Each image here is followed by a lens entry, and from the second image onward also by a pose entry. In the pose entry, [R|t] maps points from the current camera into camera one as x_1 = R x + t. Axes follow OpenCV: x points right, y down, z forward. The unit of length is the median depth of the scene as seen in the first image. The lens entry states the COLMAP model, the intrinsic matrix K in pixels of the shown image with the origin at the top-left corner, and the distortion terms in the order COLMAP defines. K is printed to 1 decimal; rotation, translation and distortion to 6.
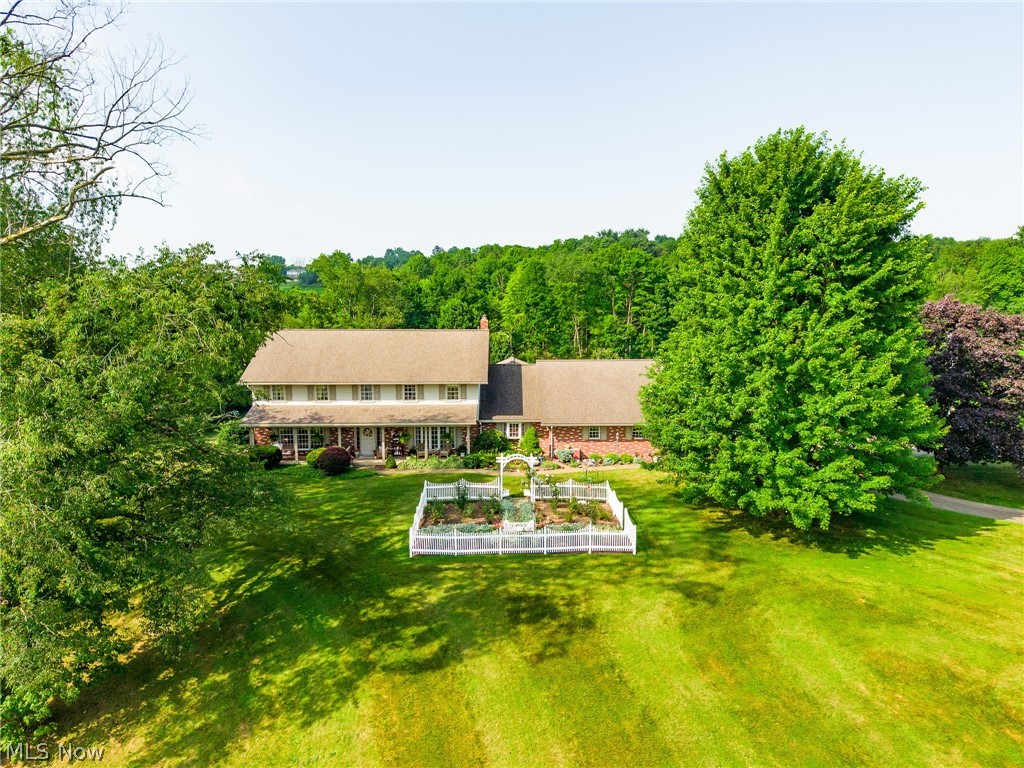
lens RADIAL K [[703.1, 0, 495.5], [0, 703.1, 383.2], [0, 0, 1]] dist [0.039454, -0.050972]
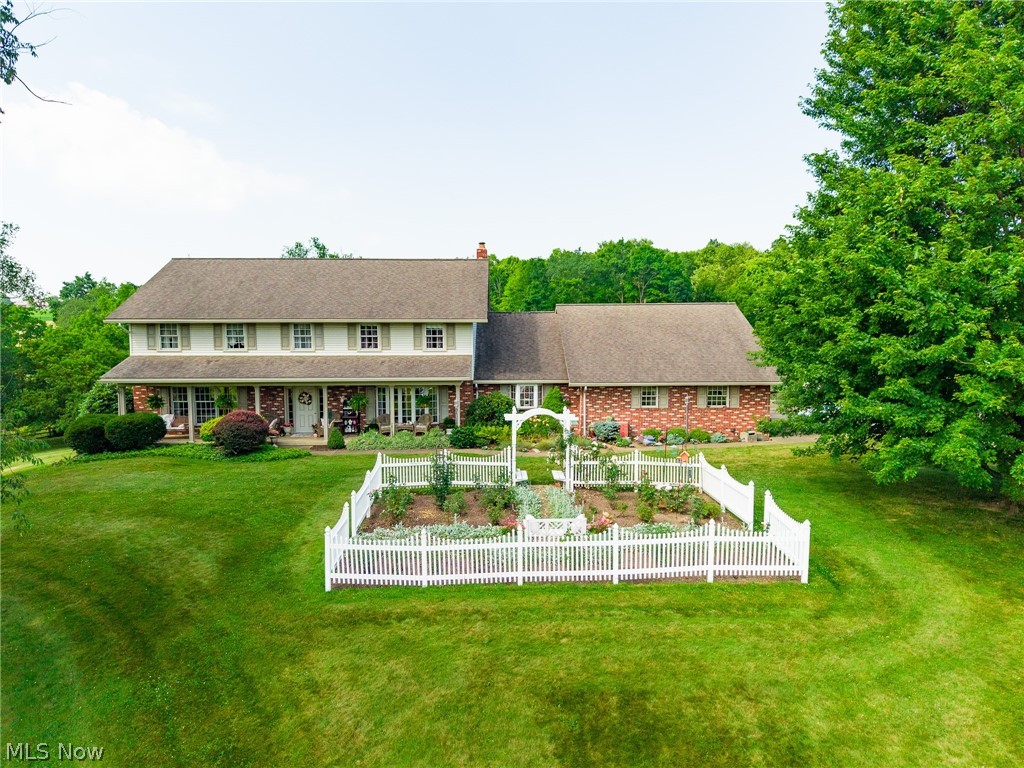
lens RADIAL K [[703.1, 0, 495.5], [0, 703.1, 383.2], [0, 0, 1]] dist [0.039454, -0.050972]
pose [[0.999972, -0.000910, 0.007396, -0.008581], [0.001206, 0.999192, -0.040177, 0.085483], [-0.007353, 0.040184, 0.999165, 0.351041]]
